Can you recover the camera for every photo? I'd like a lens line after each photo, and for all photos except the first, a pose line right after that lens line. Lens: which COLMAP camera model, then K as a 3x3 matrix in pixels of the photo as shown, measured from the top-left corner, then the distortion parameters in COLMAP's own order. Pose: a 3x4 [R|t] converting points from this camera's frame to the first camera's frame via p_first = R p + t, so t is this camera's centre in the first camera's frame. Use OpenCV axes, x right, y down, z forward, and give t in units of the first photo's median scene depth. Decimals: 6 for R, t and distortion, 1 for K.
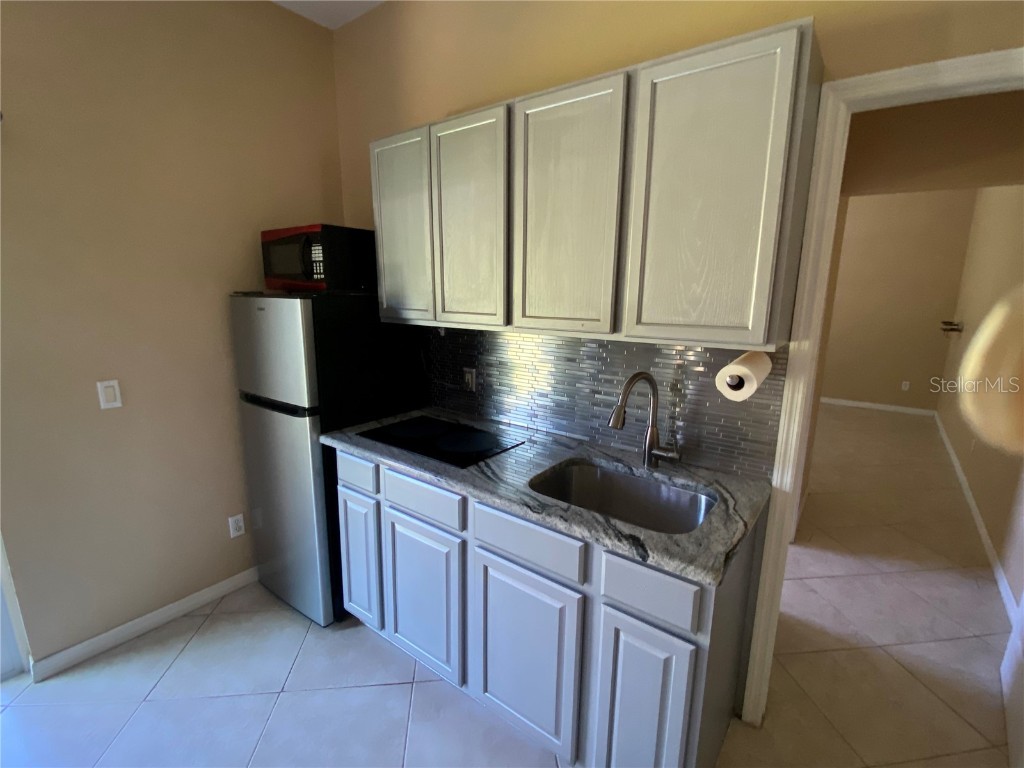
lens RADIAL K [[460.1, 0, 512.0], [0, 460.1, 384.0], [0, 0, 1]] dist [0.001253, -0.000192]
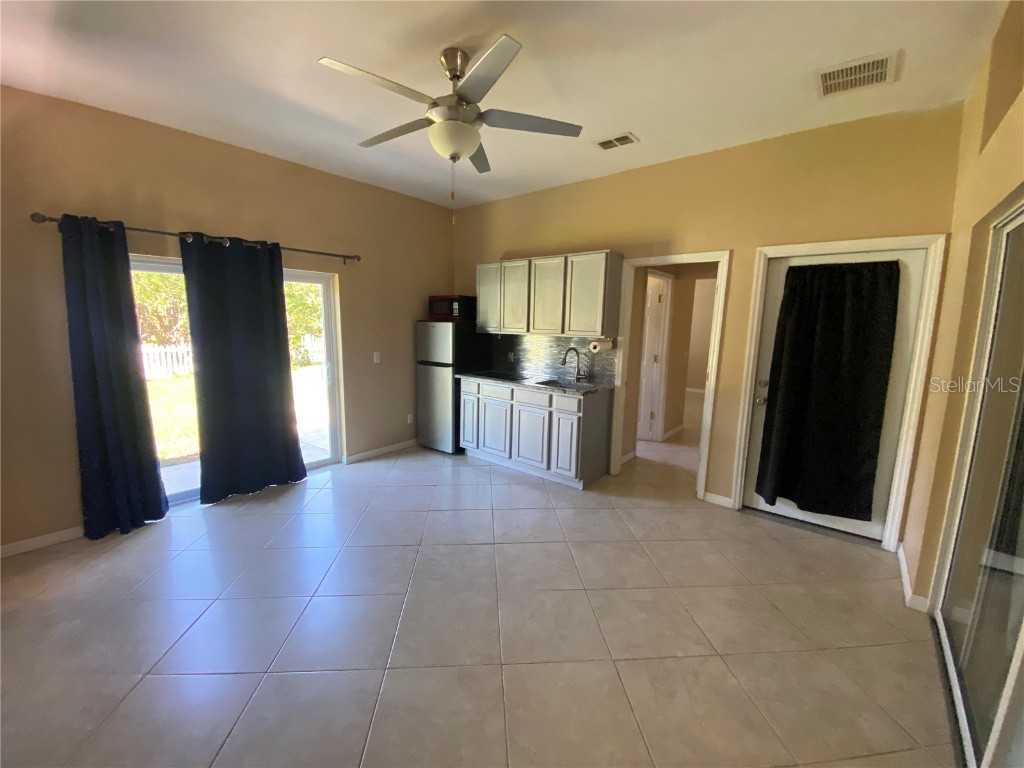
lens RADIAL K [[415.4, 0, 509.2], [0, 415.4, 388.1], [0, 0, 1]] dist [0.051643, -0.039303]
pose [[0.999275, 0.015900, -0.034606, -0.028013], [-0.017357, 0.998958, -0.042207, 0.309244], [0.033899, 0.042777, 0.998509, -1.471129]]
